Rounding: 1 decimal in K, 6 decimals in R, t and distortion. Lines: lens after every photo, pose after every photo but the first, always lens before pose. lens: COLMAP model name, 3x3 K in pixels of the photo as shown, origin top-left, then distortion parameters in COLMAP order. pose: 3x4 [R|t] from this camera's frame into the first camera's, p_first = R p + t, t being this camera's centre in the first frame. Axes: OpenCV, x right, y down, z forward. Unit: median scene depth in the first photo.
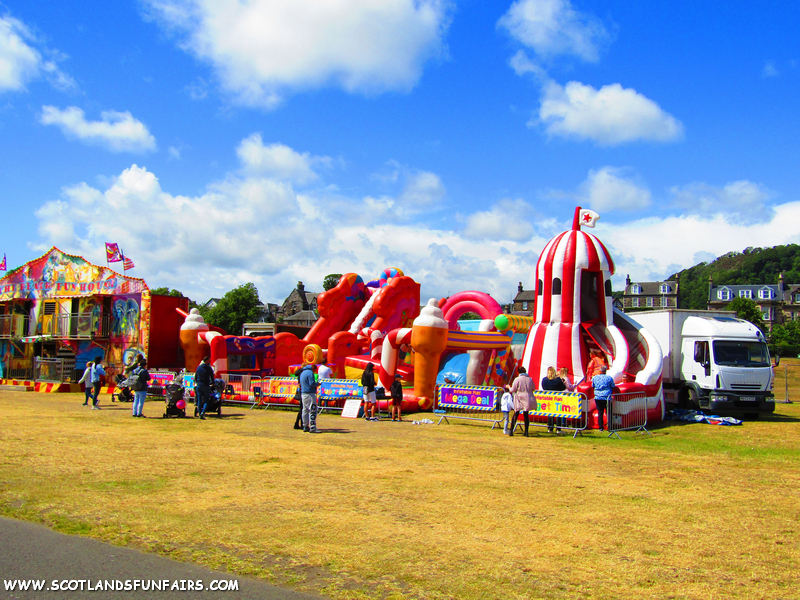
lens RADIAL K [[711.8, 0, 400.5], [0, 711.8, 305.4], [0, 0, 1]] dist [0.011749, -0.004336]
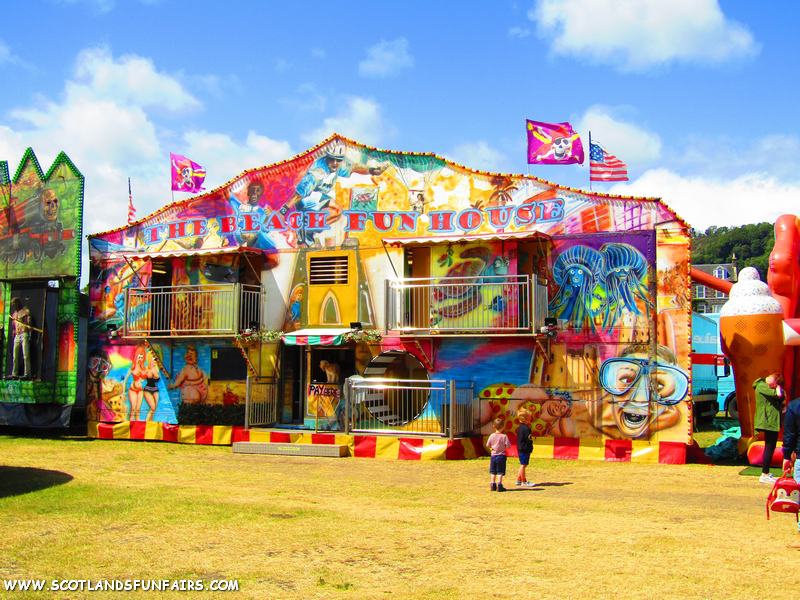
lens RADIAL K [[1004.0, 0, 399.8], [0, 1004.0, 298.8], [0, 0, 1]] dist [-0.078679, 0.000000]
pose [[0.990353, 0.003376, 0.138523, -0.550917], [-0.003275, 0.999994, -0.000959, 0.023605], [-0.138526, 0.000496, 0.990359, 0.374881]]
